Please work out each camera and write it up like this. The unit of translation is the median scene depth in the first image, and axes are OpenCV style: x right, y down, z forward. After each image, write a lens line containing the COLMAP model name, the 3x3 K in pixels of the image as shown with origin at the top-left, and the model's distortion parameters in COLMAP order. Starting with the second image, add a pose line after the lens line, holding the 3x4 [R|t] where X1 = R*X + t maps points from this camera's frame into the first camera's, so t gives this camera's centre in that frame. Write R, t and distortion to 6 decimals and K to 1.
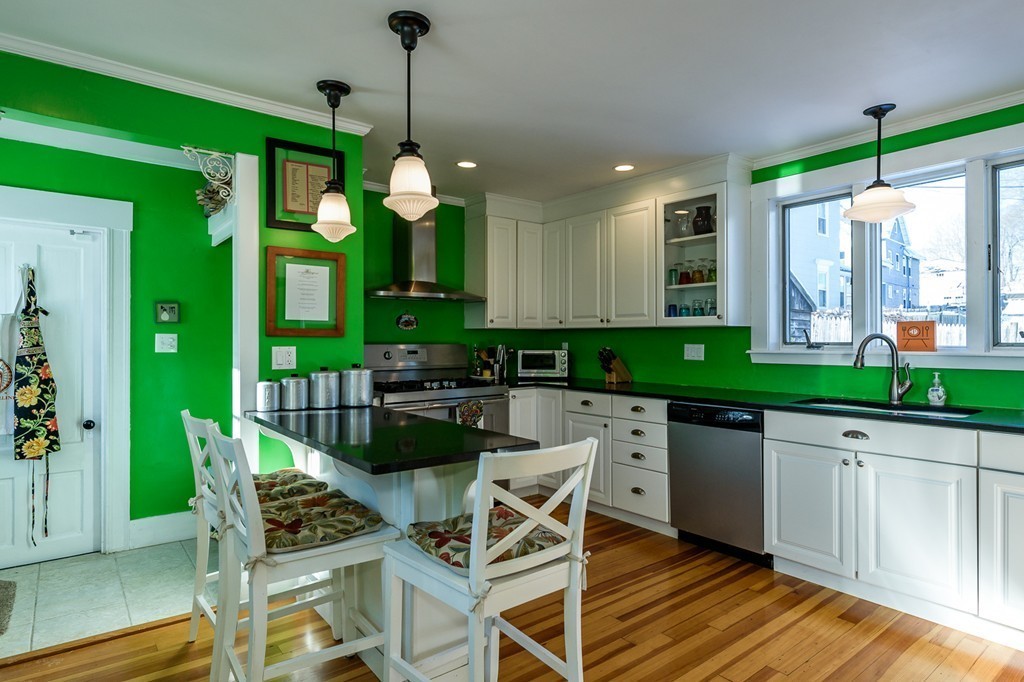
lens RADIAL K [[548.9, 0, 499.4], [0, 548.9, 329.4], [0, 0, 1]] dist [-0.000735, 0.000183]
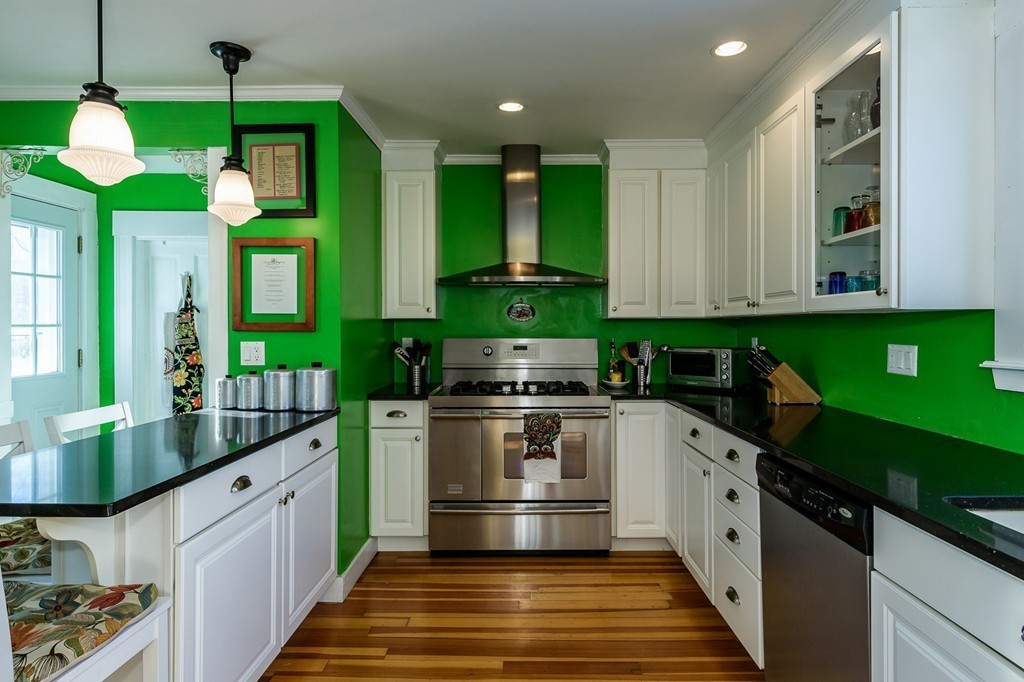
lens RADIAL K [[548.9, 0, 499.4], [0, 548.9, 329.4], [0, 0, 1]] dist [-0.000735, 0.000183]
pose [[0.797369, 0.000908, -0.603491, 0.464293], [0.010524, 0.999826, 0.015409, -0.000318], [0.603400, -0.018638, 0.797221, 0.439065]]
